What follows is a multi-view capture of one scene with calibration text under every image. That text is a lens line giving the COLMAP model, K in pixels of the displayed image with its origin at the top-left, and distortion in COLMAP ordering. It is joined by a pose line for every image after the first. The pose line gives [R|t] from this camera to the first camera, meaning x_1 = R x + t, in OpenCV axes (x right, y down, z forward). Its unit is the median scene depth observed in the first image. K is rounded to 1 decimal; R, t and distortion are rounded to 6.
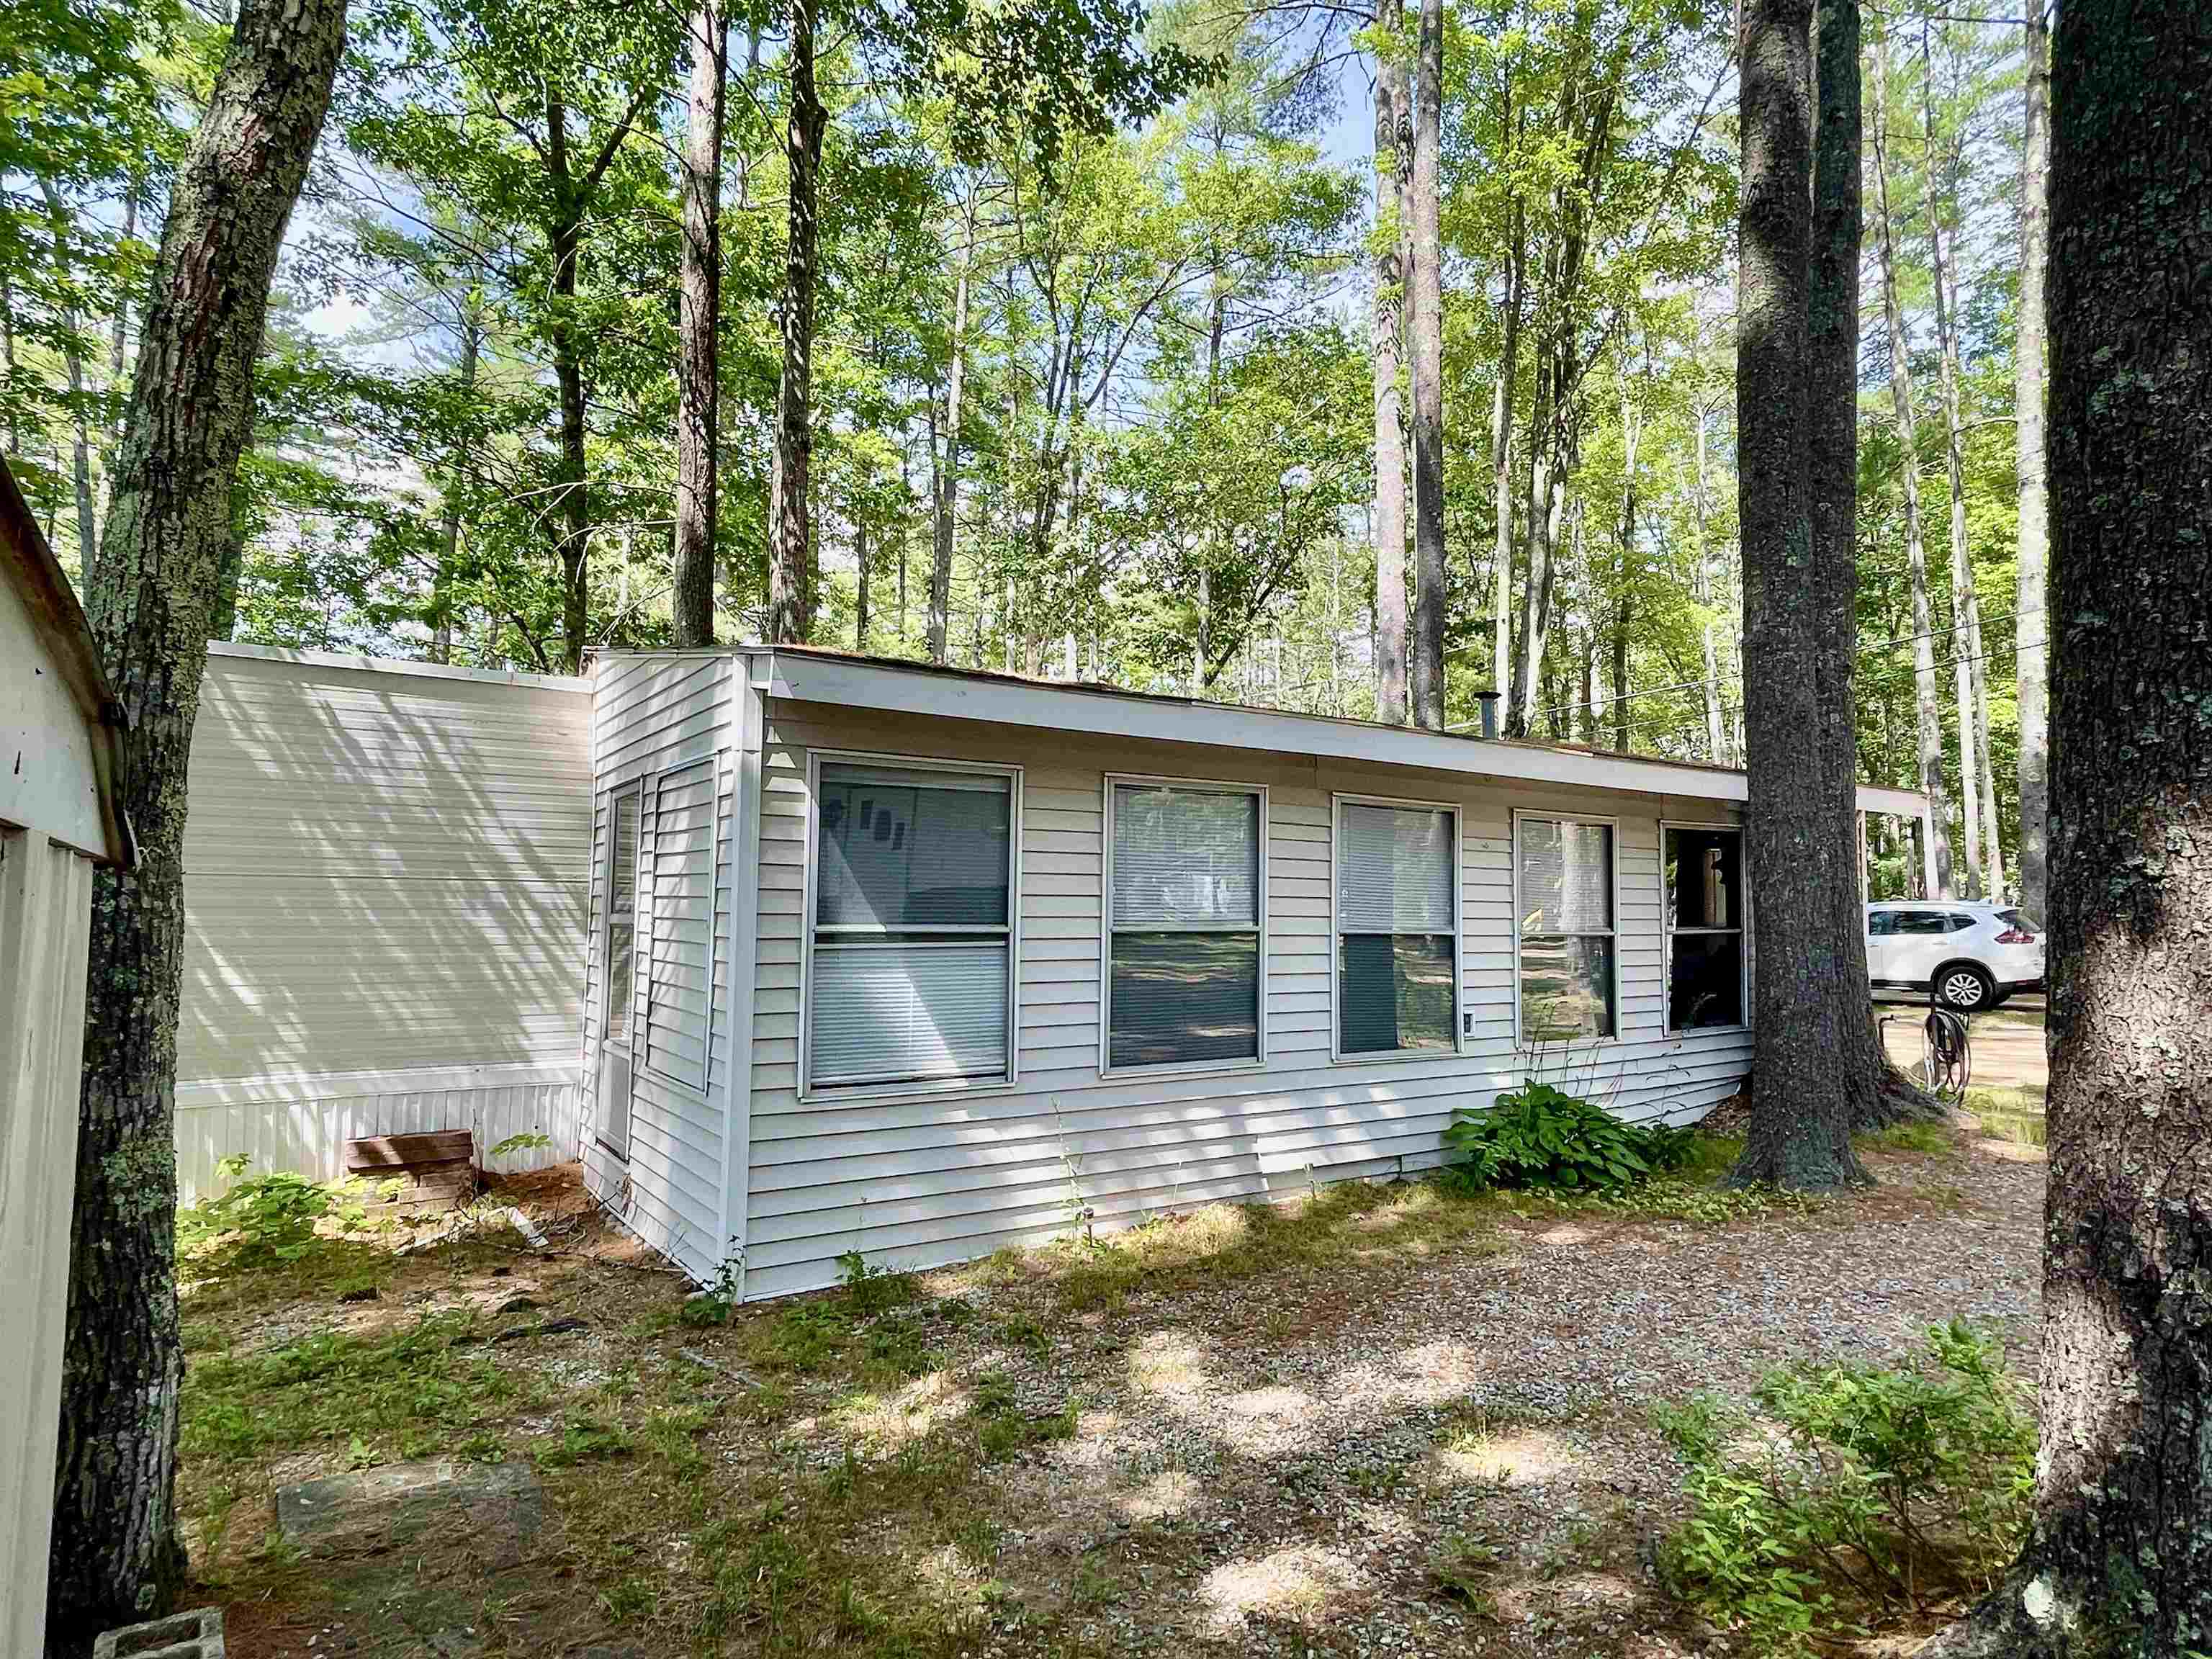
lens RADIAL K [[1260.6, 0, 1106.0], [0, 1260.6, 829.5], [0, 0, 1]] dist [-0.020934, -0.000821]
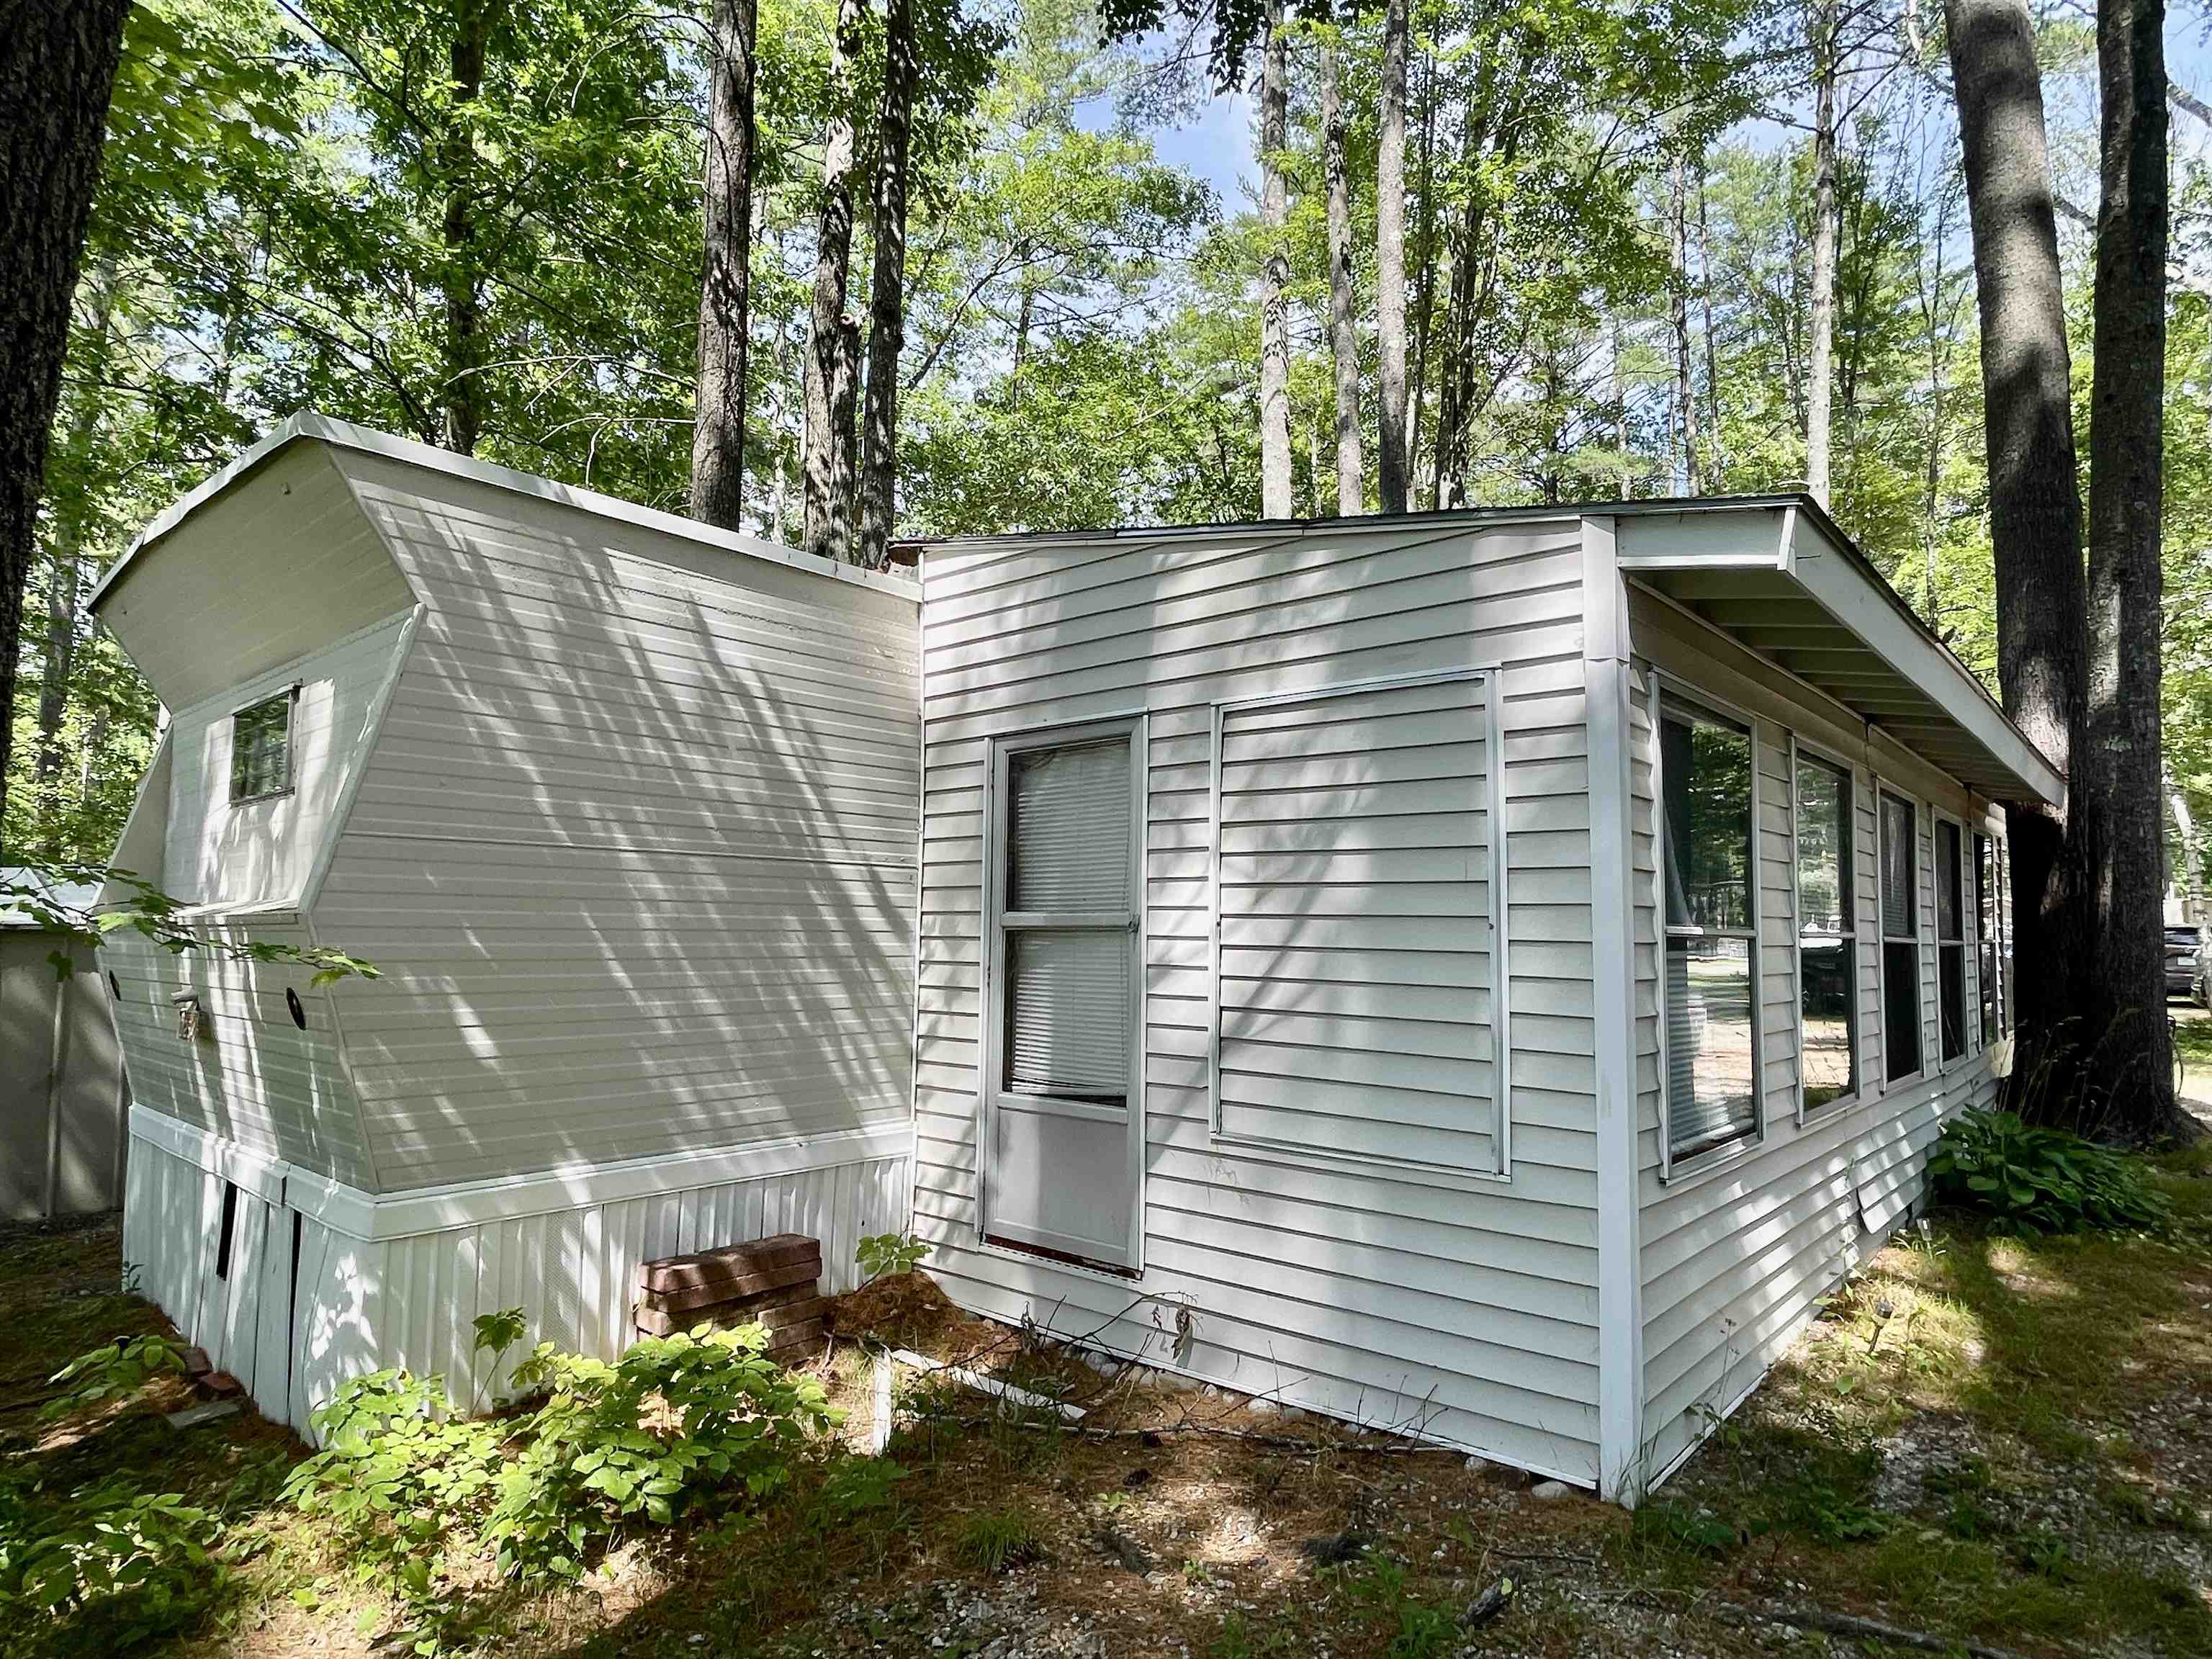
lens RADIAL K [[1260.6, 0, 1106.0], [0, 1260.6, 829.5], [0, 0, 1]] dist [-0.020934, -0.000821]
pose [[0.968350, 0.022731, 0.248558, -0.489114], [-0.021498, 0.999739, -0.007676, 0.023326], [-0.248668, 0.002090, 0.968587, 0.288062]]
